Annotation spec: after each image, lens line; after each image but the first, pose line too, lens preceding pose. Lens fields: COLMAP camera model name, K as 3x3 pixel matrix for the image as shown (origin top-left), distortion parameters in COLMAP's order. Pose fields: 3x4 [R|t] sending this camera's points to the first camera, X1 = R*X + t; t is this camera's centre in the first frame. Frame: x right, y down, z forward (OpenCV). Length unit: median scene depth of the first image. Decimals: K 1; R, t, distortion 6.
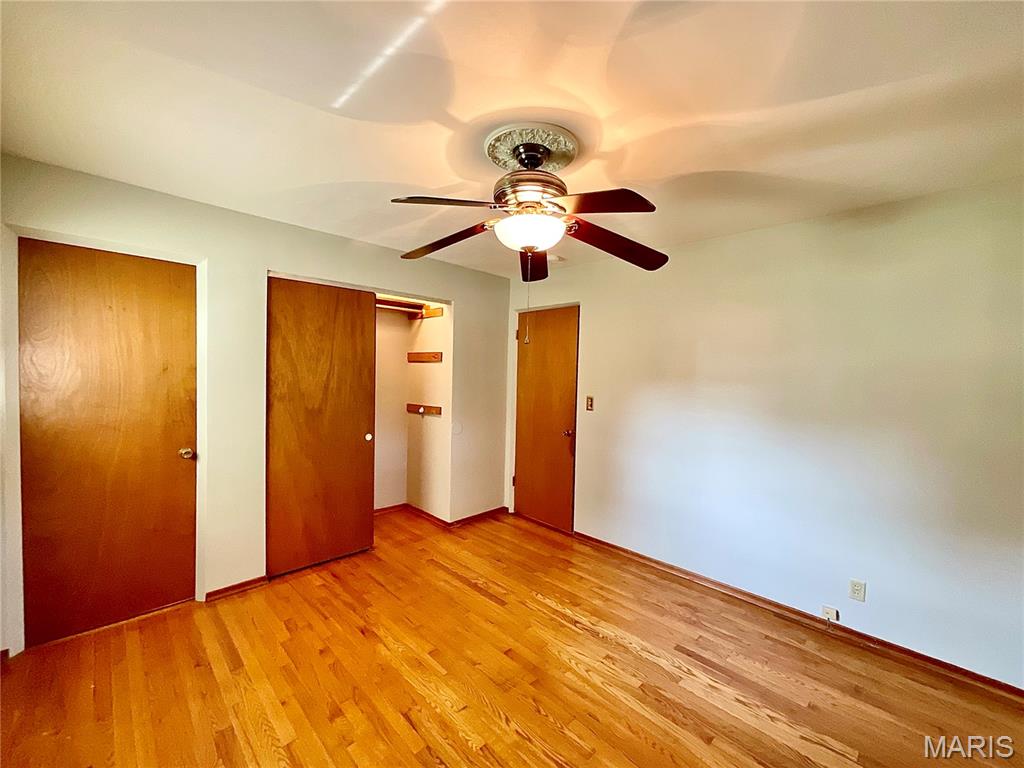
lens RADIAL K [[414.5, 0, 511.8], [0, 414.5, 384.6], [0, 0, 1]] dist [0.000605, 0.000080]
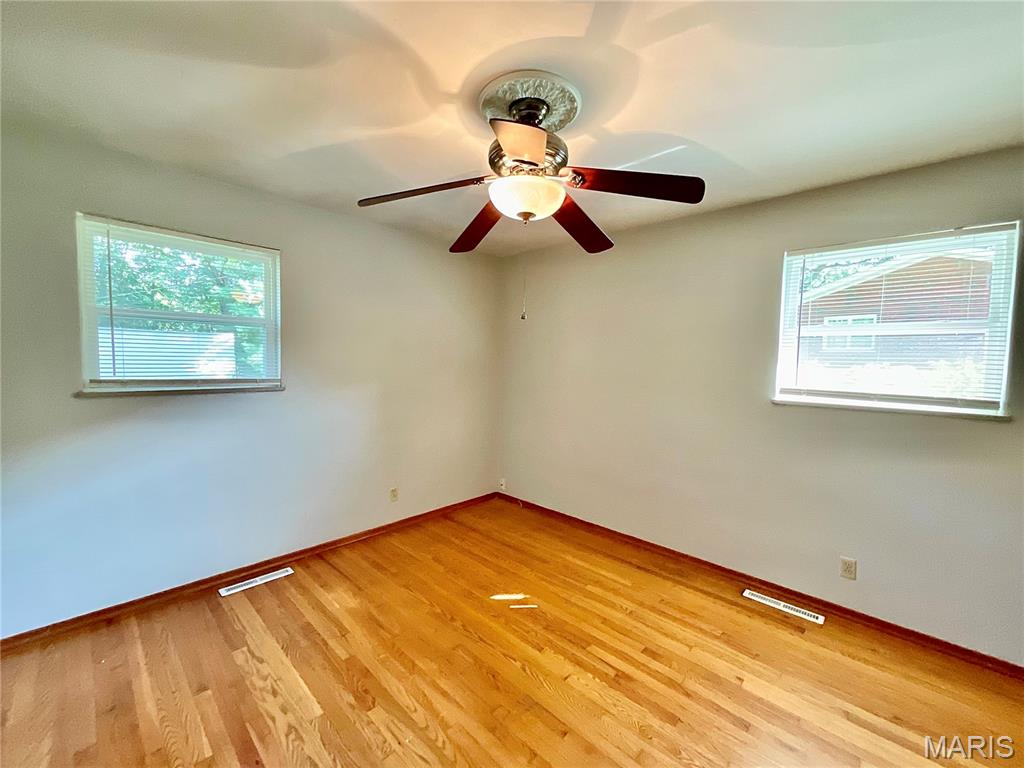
lens RADIAL K [[414.5, 0, 517.3], [0, 414.5, 385.6], [0, 0, 1]] dist [0.000605, 0.000080]
pose [[-0.998194, -0.045785, -0.038881, 0.077617], [-0.049171, 0.994624, 0.091136, -0.031586], [0.034499, 0.092883, -0.995079, 1.865126]]
